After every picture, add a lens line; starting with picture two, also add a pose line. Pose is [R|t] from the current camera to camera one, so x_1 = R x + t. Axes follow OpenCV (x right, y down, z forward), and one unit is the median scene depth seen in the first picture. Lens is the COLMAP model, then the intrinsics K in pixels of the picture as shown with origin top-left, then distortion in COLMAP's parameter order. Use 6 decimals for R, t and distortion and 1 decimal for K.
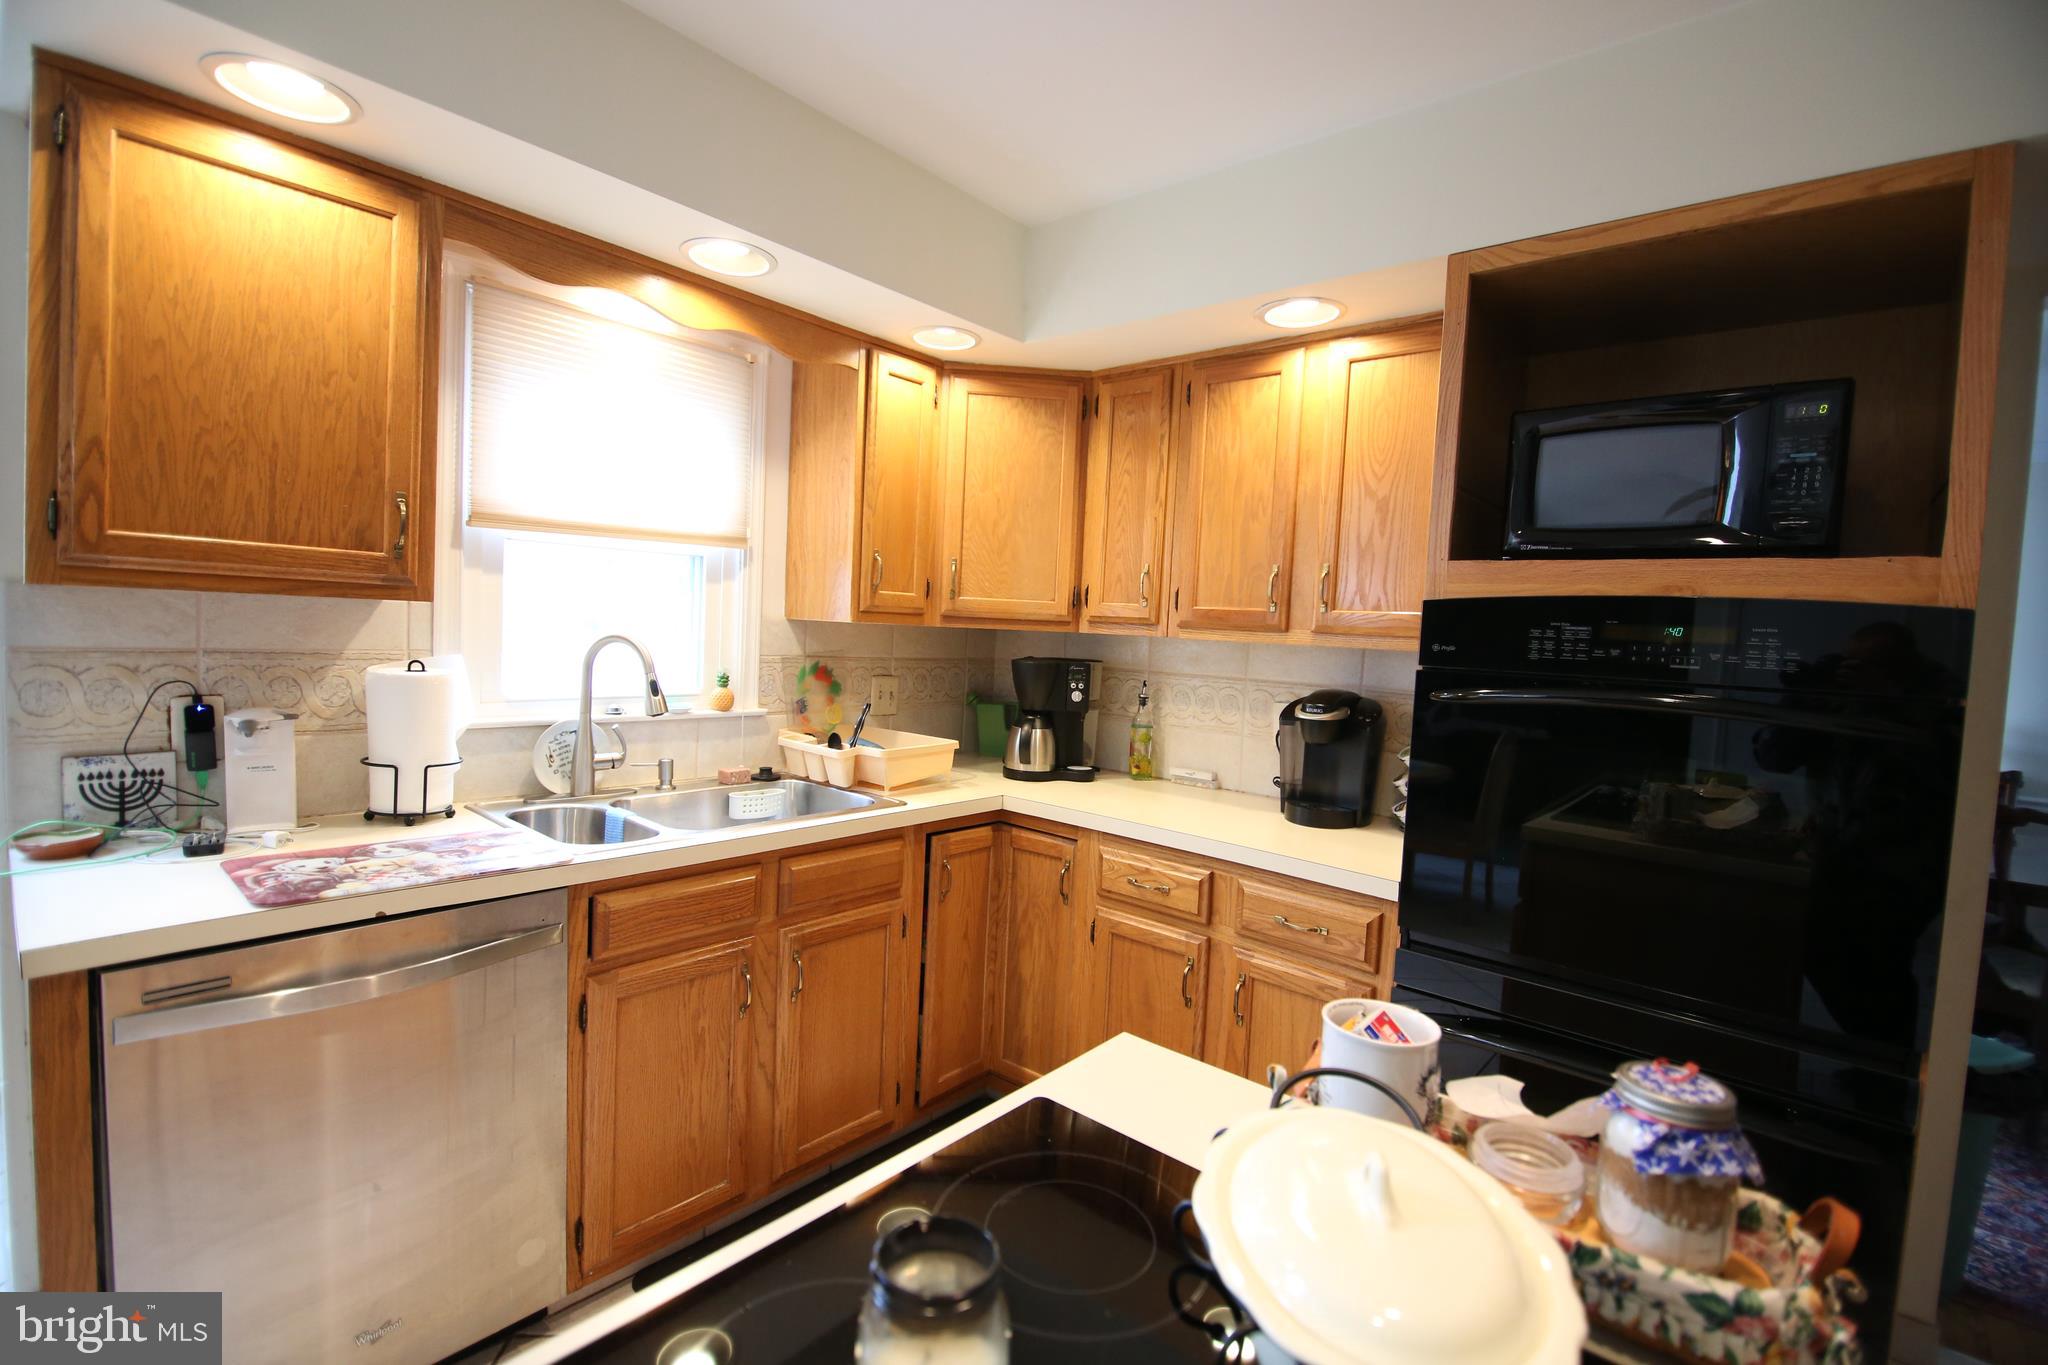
lens RADIAL K [[911.1, 0, 1026.8], [0, 911.1, 674.2], [0, 0, 1]] dist [-0.005204, -0.009169]
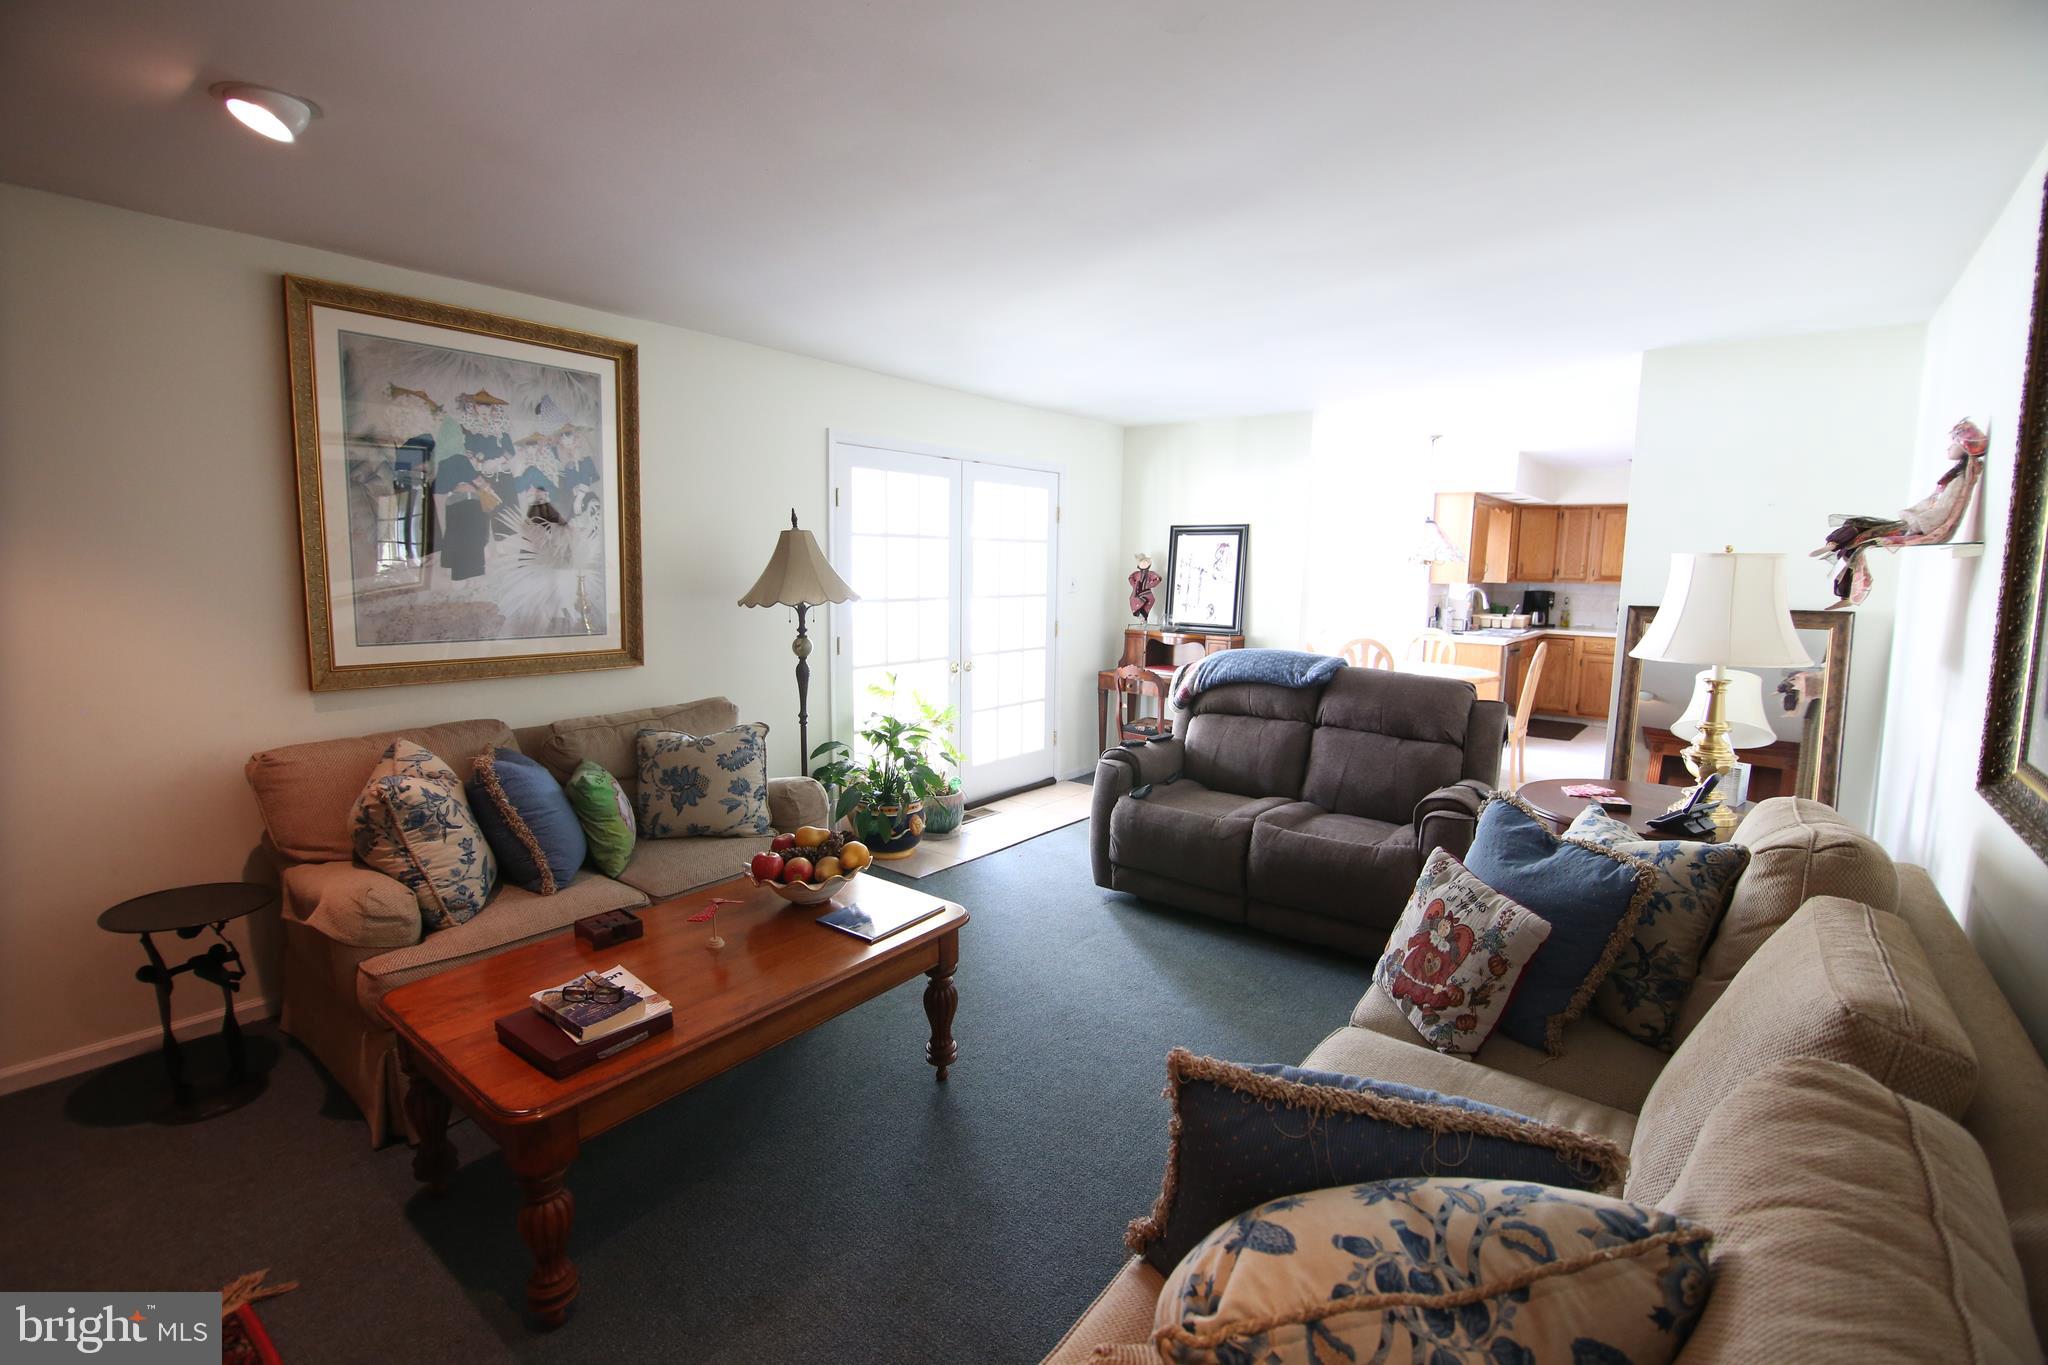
lens RADIAL K [[911.1, 0, 1015.0], [0, 911.1, 677.1], [0, 0, 1]] dist [-0.005204, -0.009169]
pose [[0.999094, -0.036045, 0.022641, -2.267118], [0.034527, 0.997340, 0.064190, 0.016819], [-0.024895, -0.063350, 0.997681, -2.594611]]
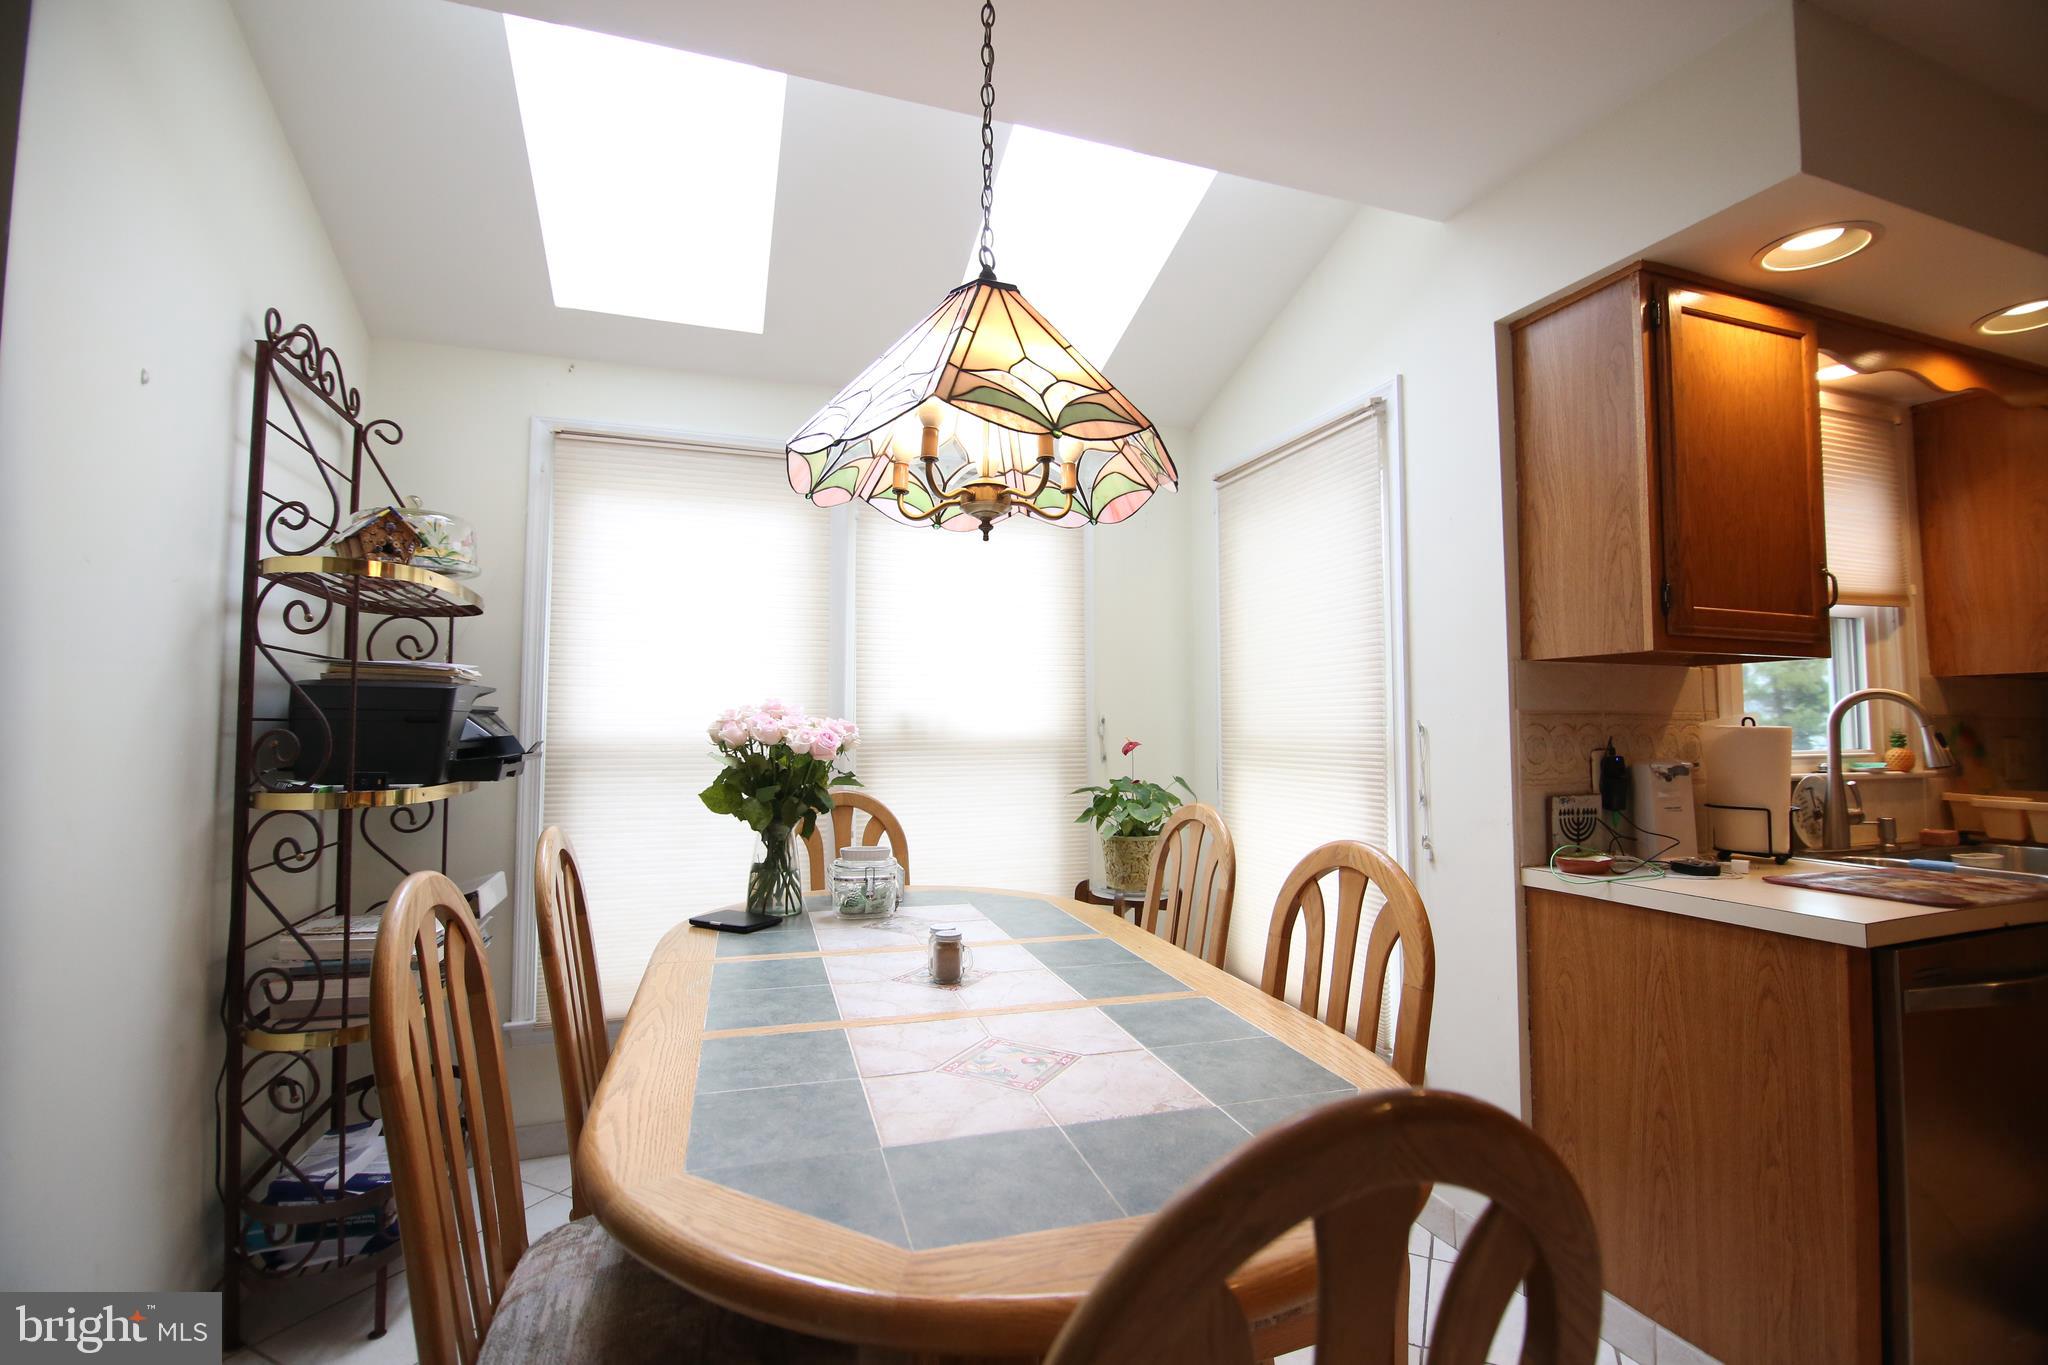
lens RADIAL K [[911.1, 0, 1015.5], [0, 911.1, 675.2], [0, 0, 1]] dist [-0.005204, -0.009169]
pose [[0.859009, -0.081298, -0.505465, -0.684889], [0.015710, 0.991032, -0.132697, 0.052581], [0.511720, 0.106047, 0.852582, -0.332756]]
